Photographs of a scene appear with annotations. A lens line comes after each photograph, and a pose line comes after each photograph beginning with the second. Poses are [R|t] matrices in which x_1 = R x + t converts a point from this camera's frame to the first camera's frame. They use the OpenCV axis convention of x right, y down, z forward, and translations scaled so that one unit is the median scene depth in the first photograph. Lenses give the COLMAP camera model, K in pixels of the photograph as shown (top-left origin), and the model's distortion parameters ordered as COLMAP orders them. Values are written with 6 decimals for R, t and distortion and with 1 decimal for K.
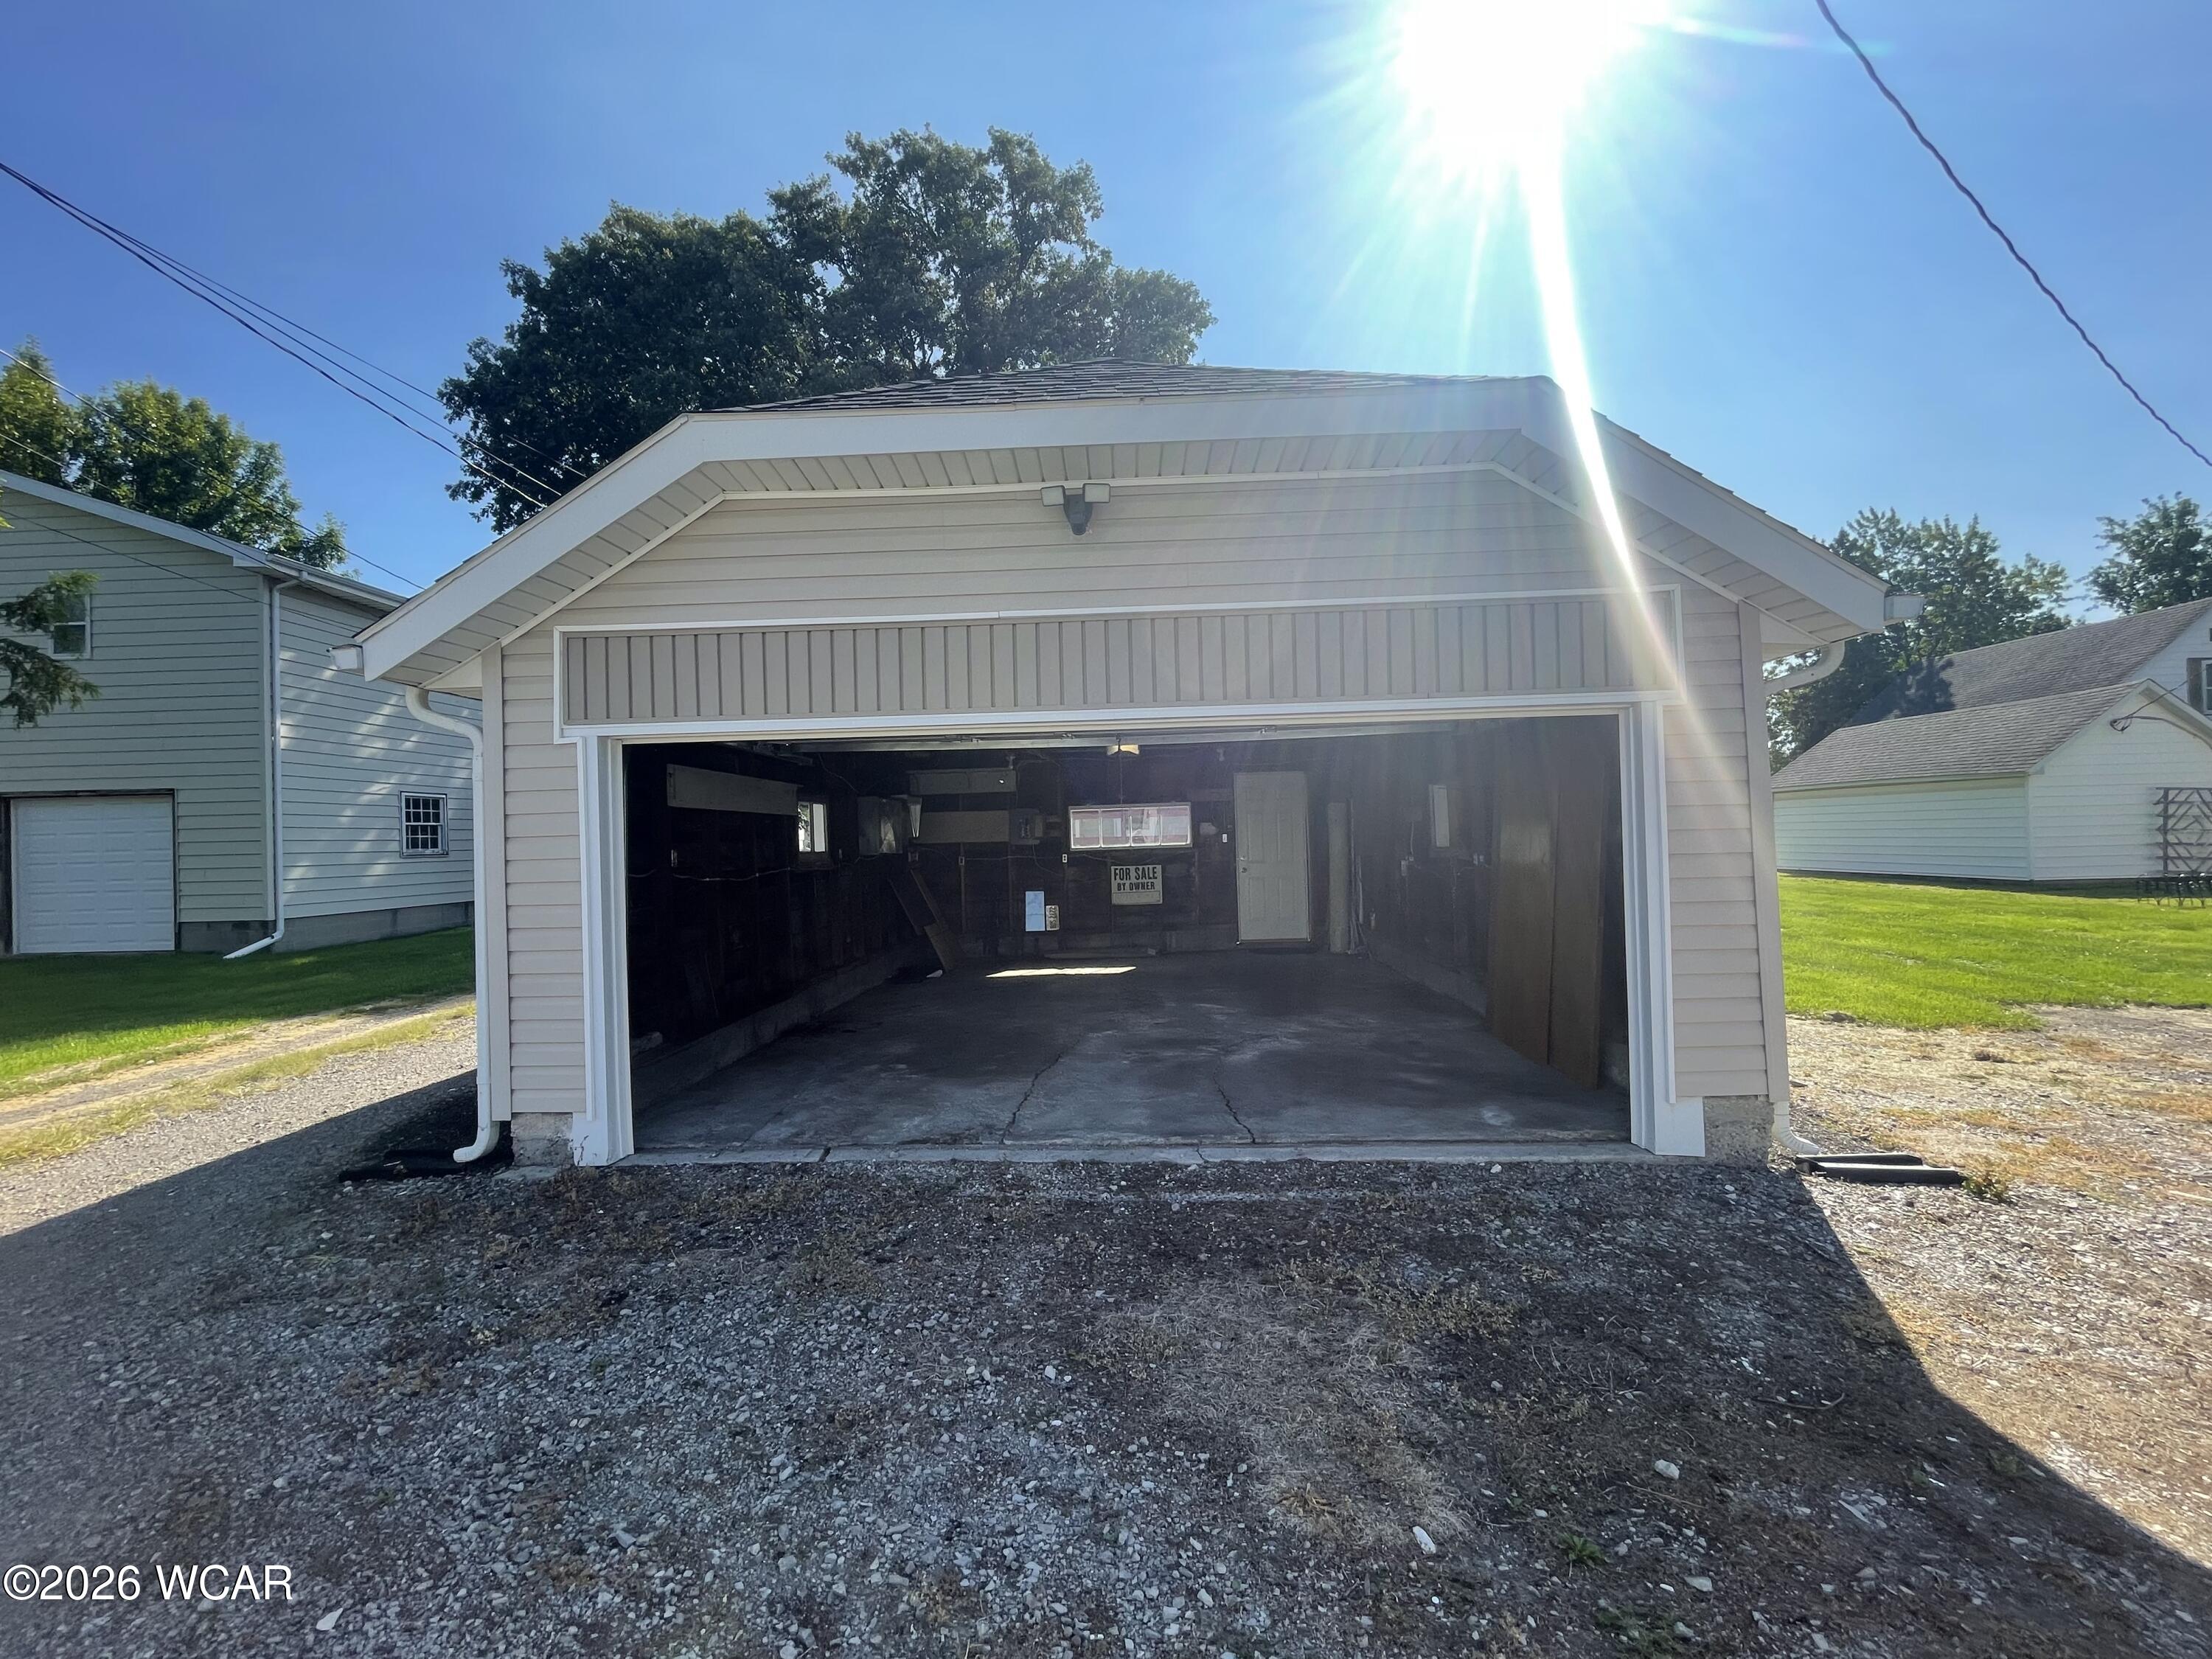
lens RADIAL K [[897.3, 0, 1102.2], [0, 897.3, 836.1], [0, 0, 1]] dist [-0.003055, -0.000042]
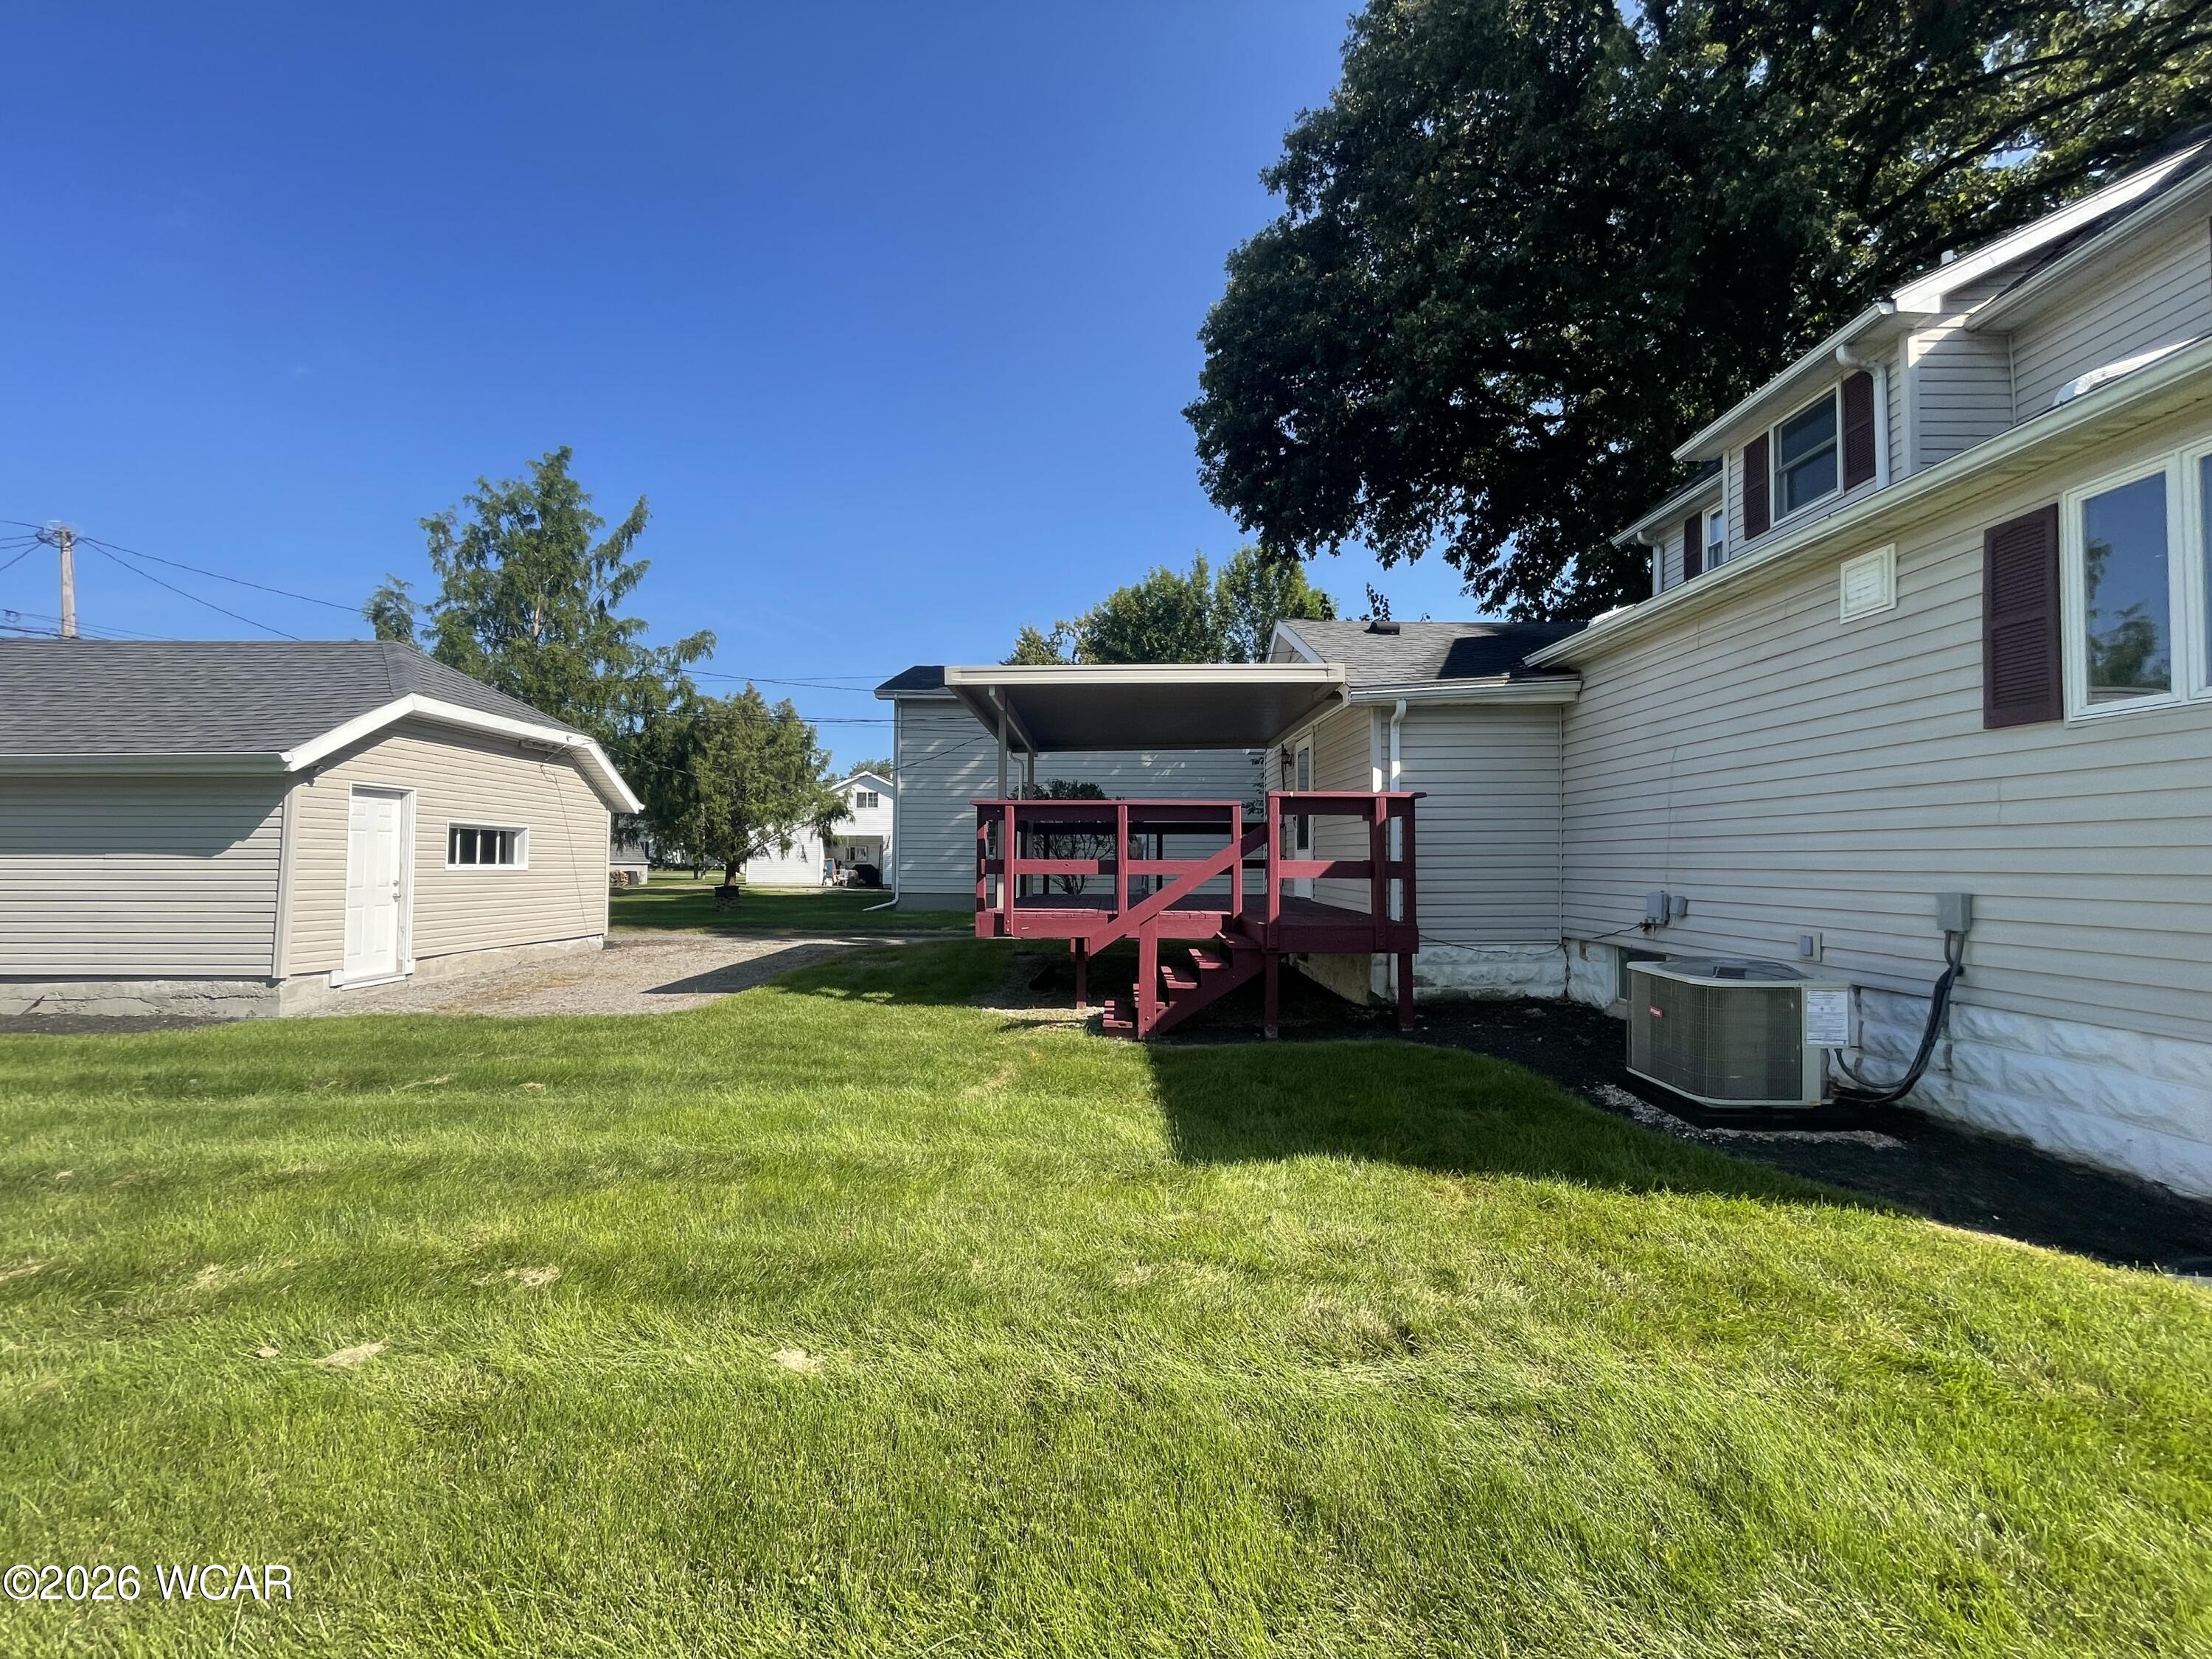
lens RADIAL K [[897.3, 0, 1108.5], [0, 897.3, 831.4], [0, 0, 1]] dist [-0.003055, -0.000042]
pose [[0.046746, -0.003330, -0.998901, 0.489097], [-0.009437, 0.999948, -0.003775, -0.013881], [0.998862, 0.009604, 0.046712, 0.748379]]
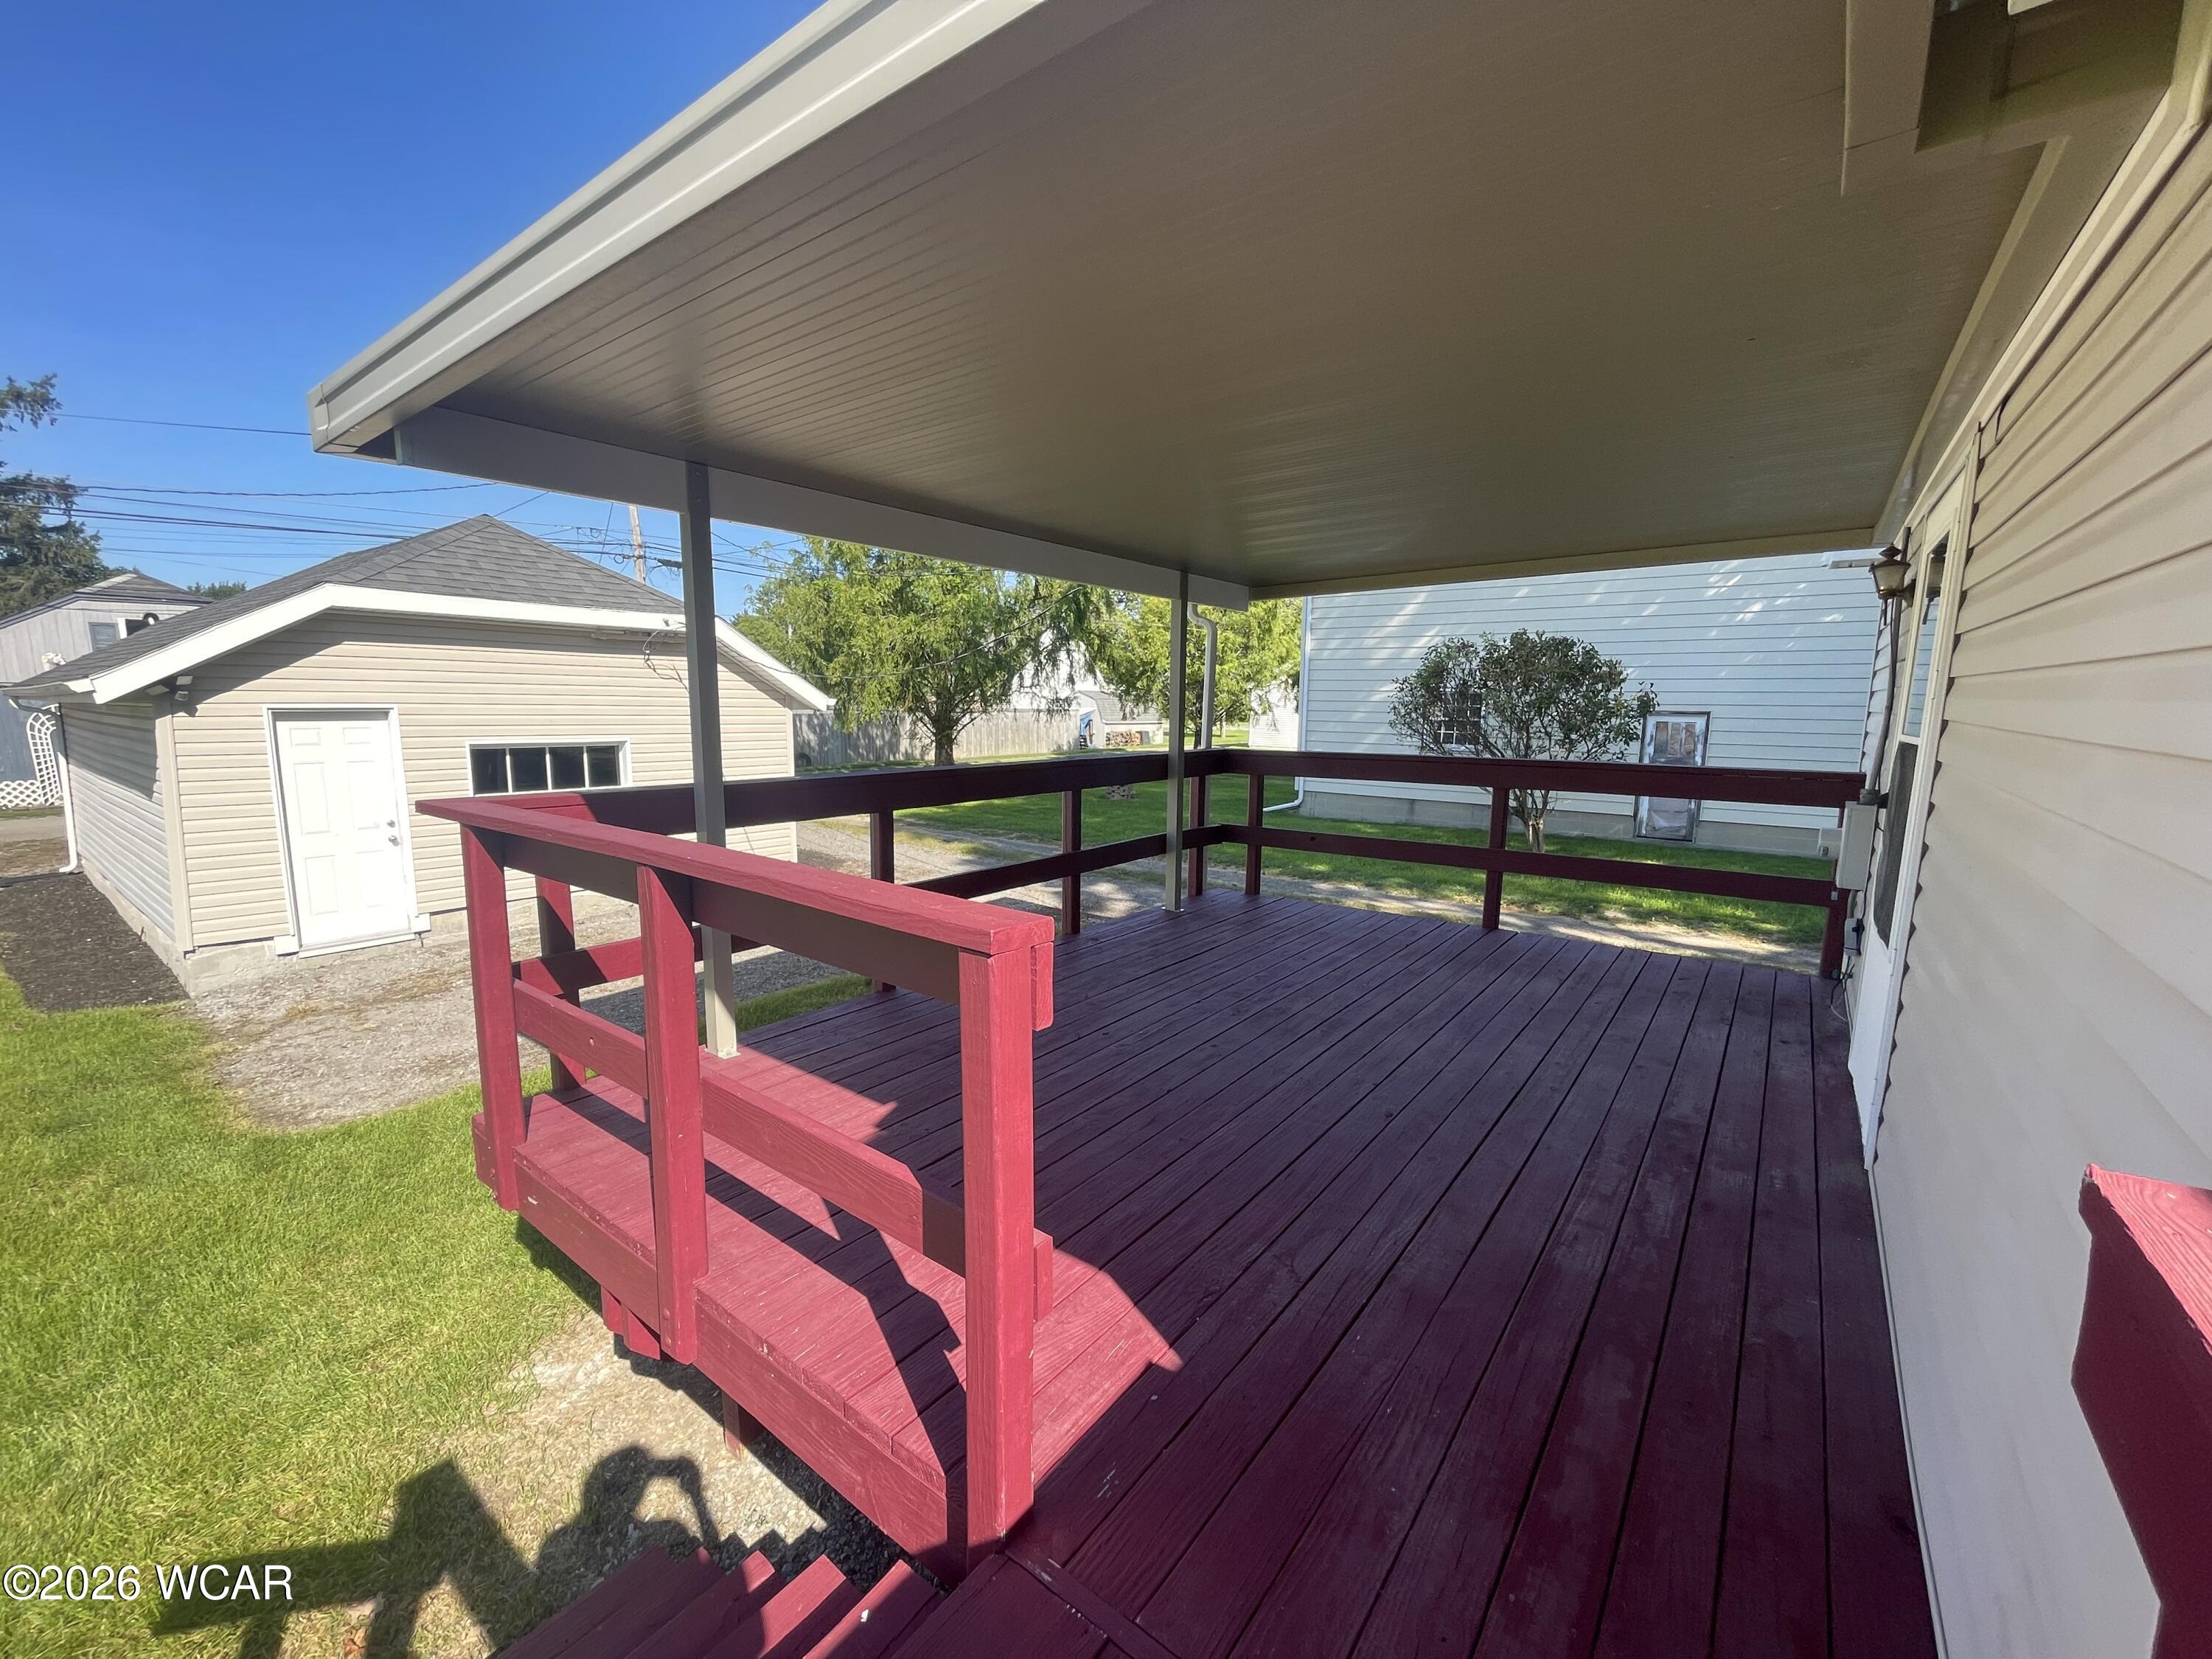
lens RADIAL K [[897.3, 0, 1103.7], [0, 897.3, 825.5], [0, 0, 1]] dist [-0.003055, -0.000042]
pose [[-0.566944, 0.136824, -0.812314, 0.188217], [0.003213, 0.986469, 0.163916, -0.041778], [0.823750, 0.090322, -0.559712, 0.847367]]
